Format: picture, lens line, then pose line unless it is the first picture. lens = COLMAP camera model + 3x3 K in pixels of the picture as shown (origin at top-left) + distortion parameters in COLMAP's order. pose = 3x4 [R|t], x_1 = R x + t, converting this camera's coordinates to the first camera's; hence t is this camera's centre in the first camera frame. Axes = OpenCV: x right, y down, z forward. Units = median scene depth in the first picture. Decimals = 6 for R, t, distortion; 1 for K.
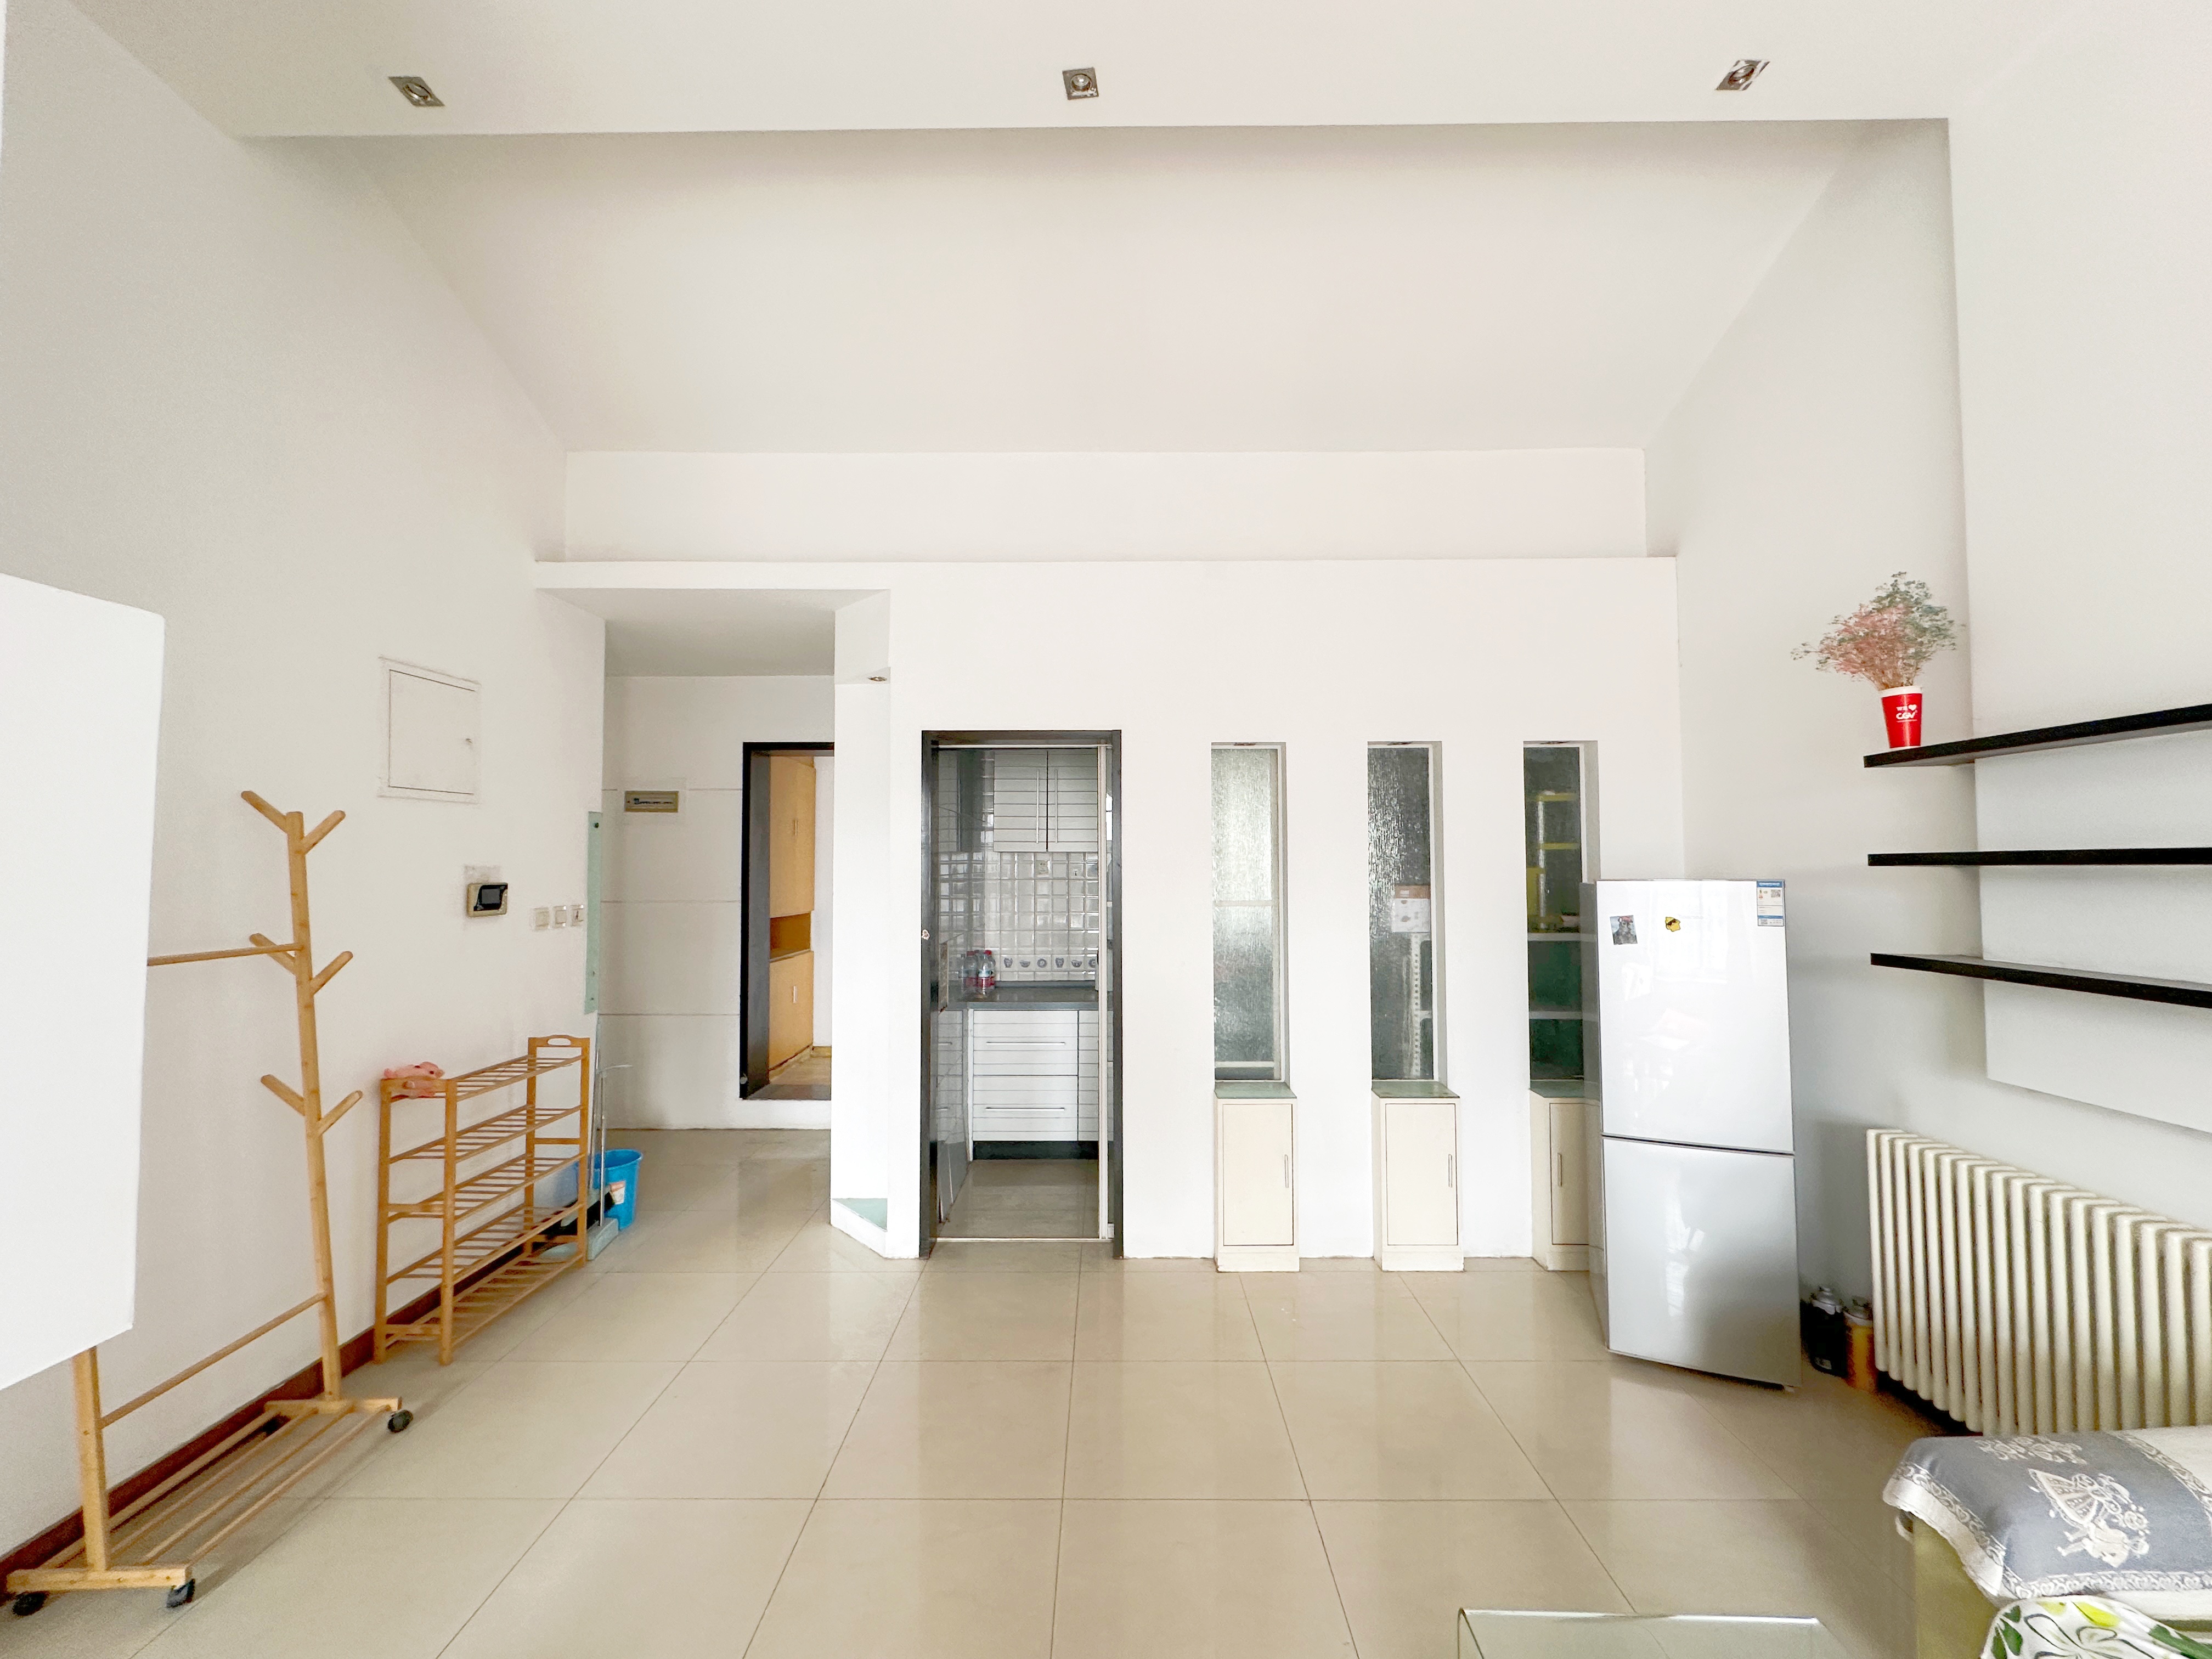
lens RADIAL K [[891.4, 0, 1107.4], [0, 891.4, 828.5], [0, 0, 1]] dist [-0.011247, 0.000109]
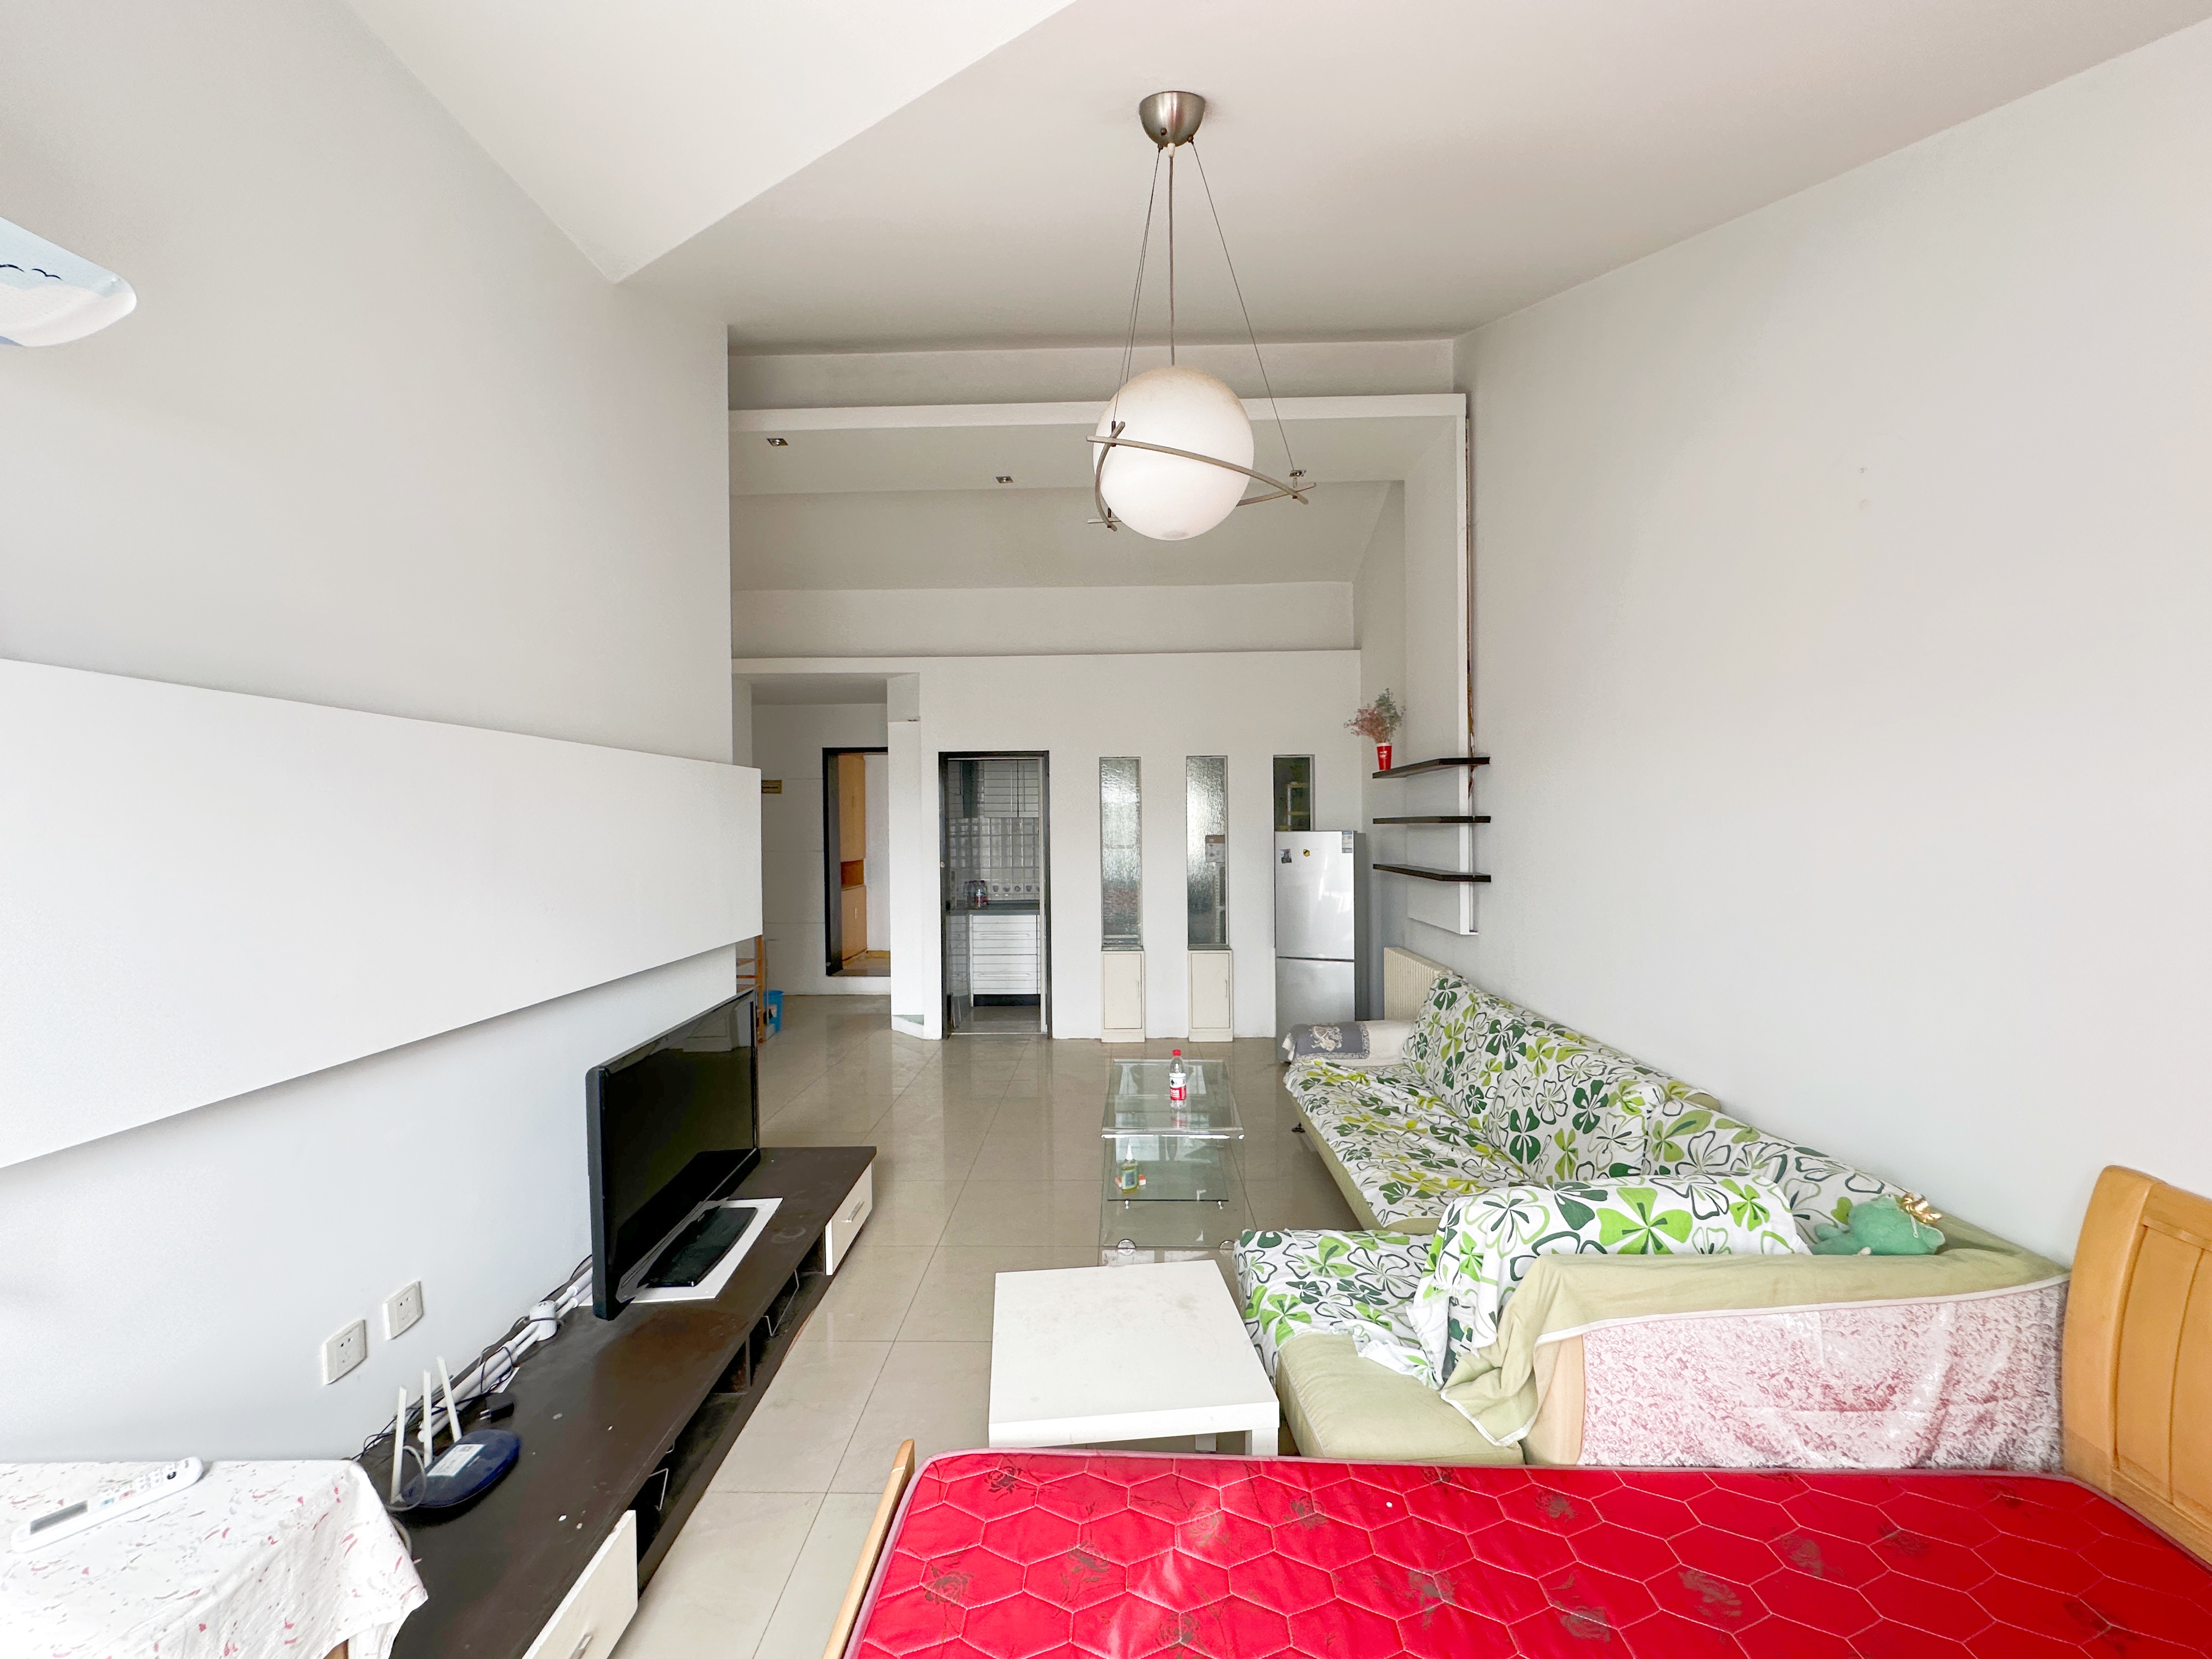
lens RADIAL K [[891.4, 0, 1106.2], [0, 891.4, 828.6], [0, 0, 1]] dist [-0.011247, 0.000109]
pose [[0.999824, -0.008230, -0.016887, 0.127014], [0.008989, 0.998929, 0.045391, -0.027091], [0.016495, -0.045535, 0.998827, -0.635705]]
